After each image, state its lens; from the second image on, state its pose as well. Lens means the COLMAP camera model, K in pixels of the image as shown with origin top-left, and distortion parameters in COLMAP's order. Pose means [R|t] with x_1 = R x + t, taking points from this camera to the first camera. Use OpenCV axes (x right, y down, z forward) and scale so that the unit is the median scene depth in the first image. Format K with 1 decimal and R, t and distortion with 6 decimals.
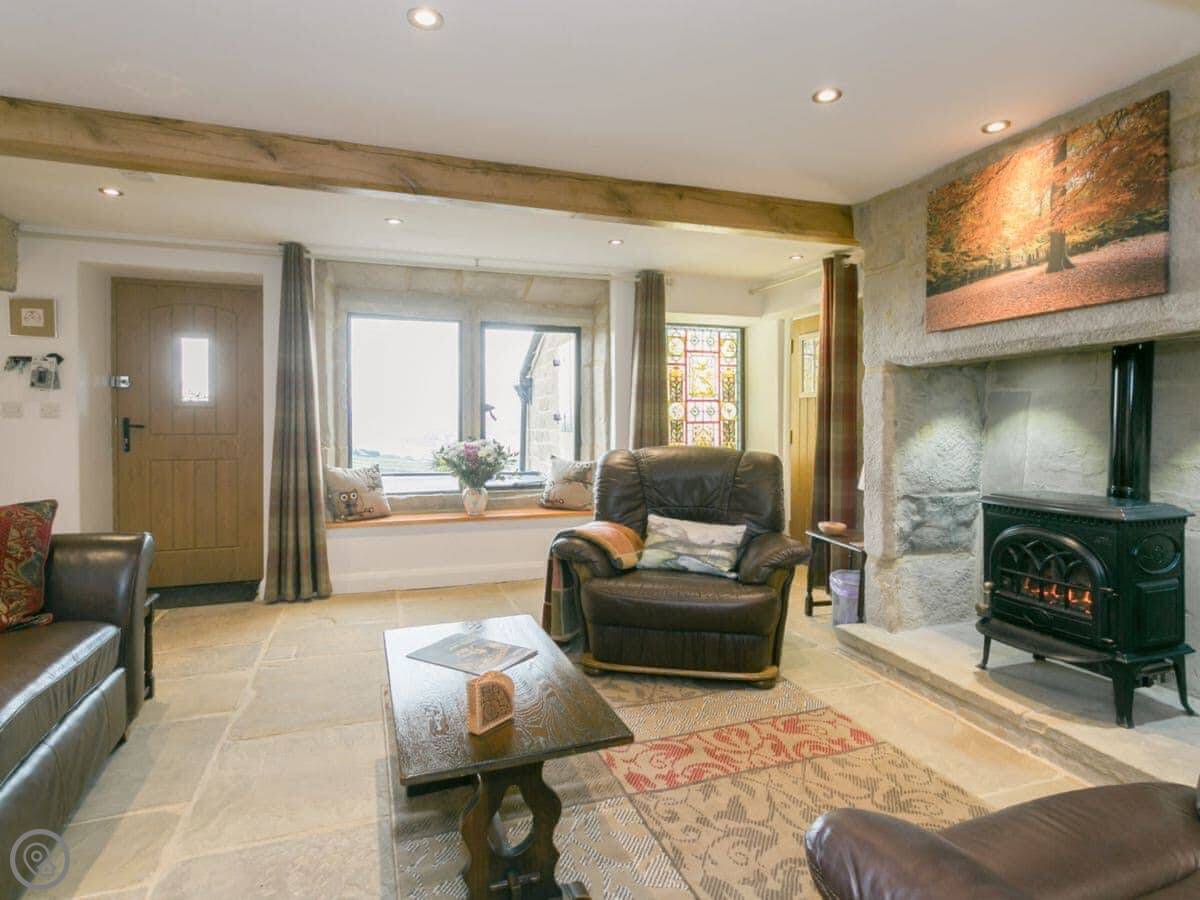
lens RADIAL K [[632.7, 0, 564.4], [0, 632.7, 426.3], [0, 0, 1]] dist [0.004669, 0.002065]
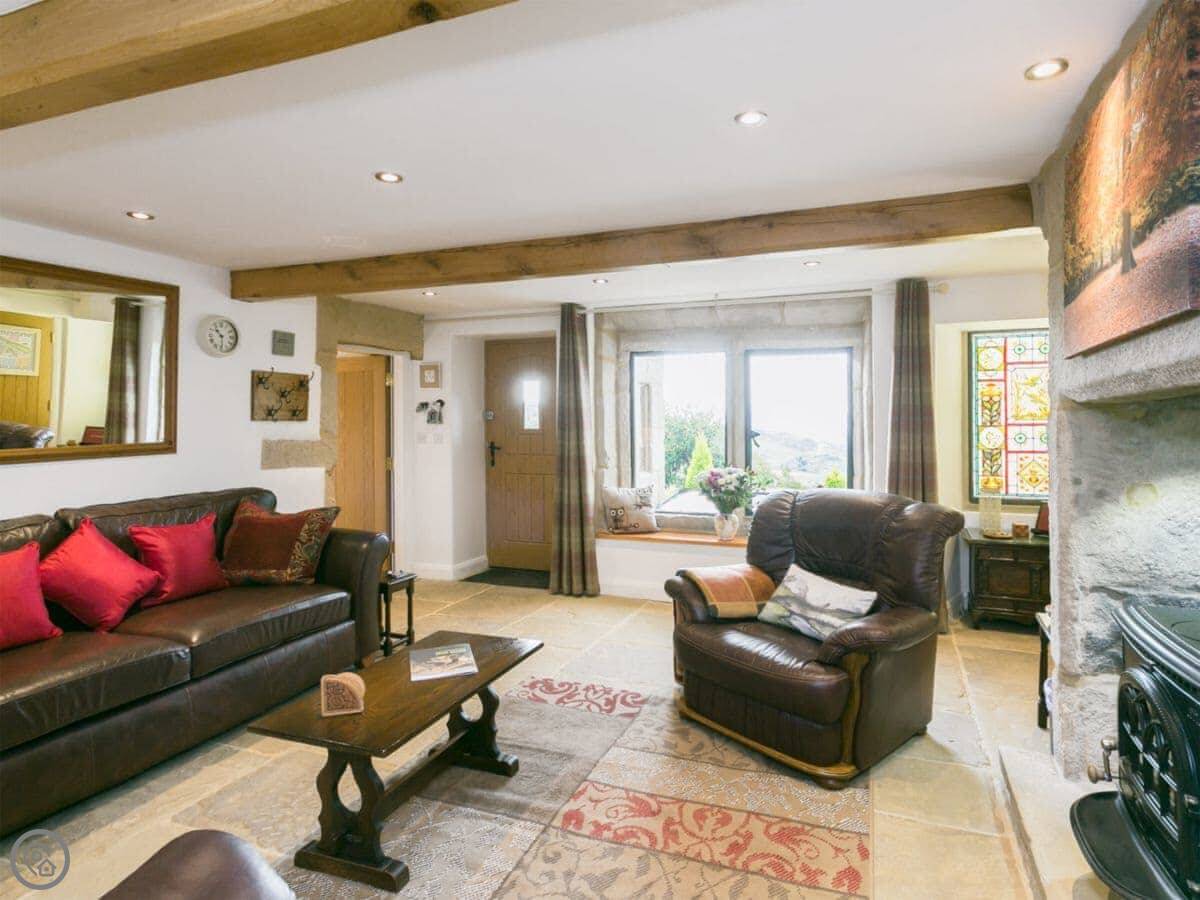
lens RADIAL K [[632.7, 0, 649.7], [0, 632.7, 421.6], [0, 0, 1]] dist [0.004669, 0.002065]
pose [[0.796047, -0.002296, -0.605230, 0.570026], [-0.003964, 0.999952, -0.009007, -0.063264], [0.605221, 0.009569, 0.796000, 0.150199]]
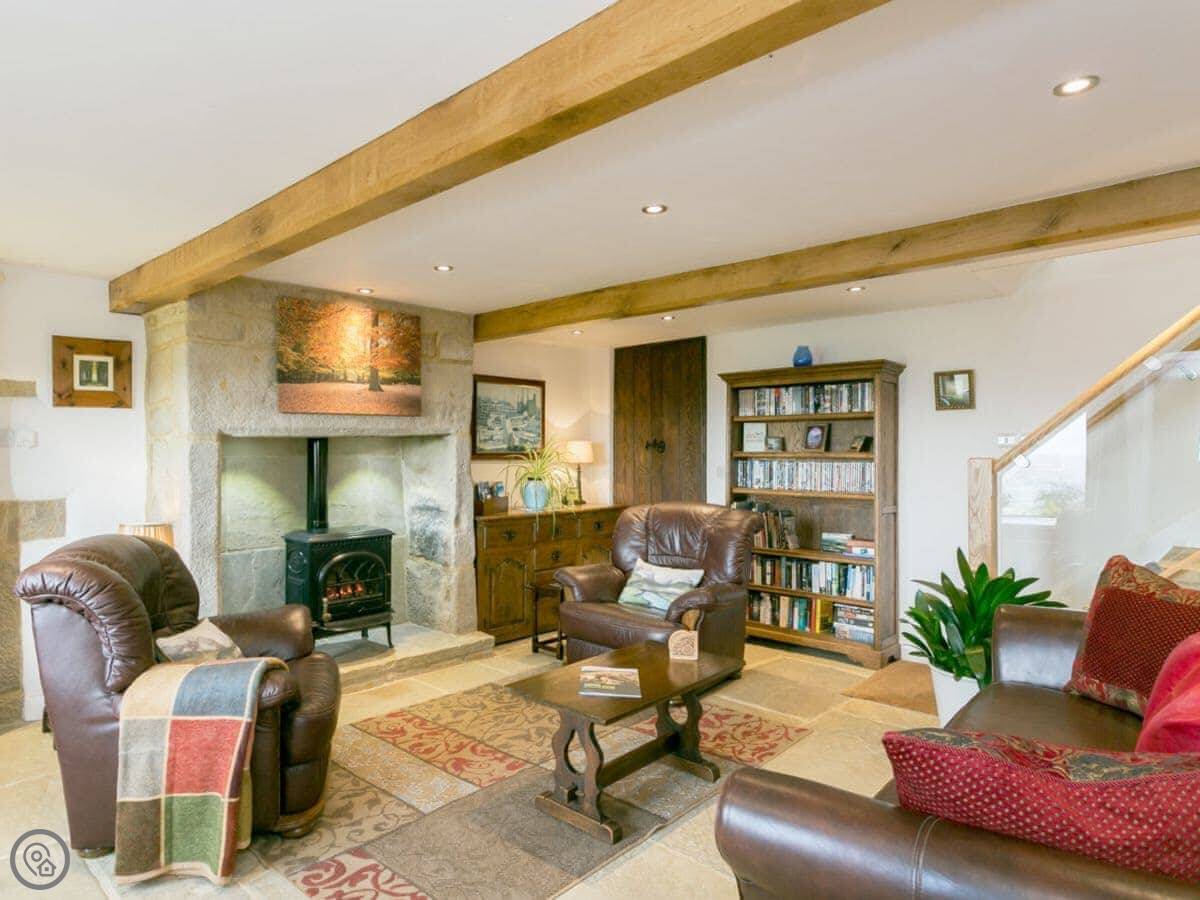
lens RADIAL K [[726.0, 0, 602.9], [0, 726.0, 448.2], [0, 0, 1]] dist [0.004865, 0.000291]
pose [[-0.506635, 0.001092, 0.862160, -0.849139], [0.011906, 0.999913, 0.005730, -0.072271], [-0.862079, 0.013167, -0.506603, 1.059883]]
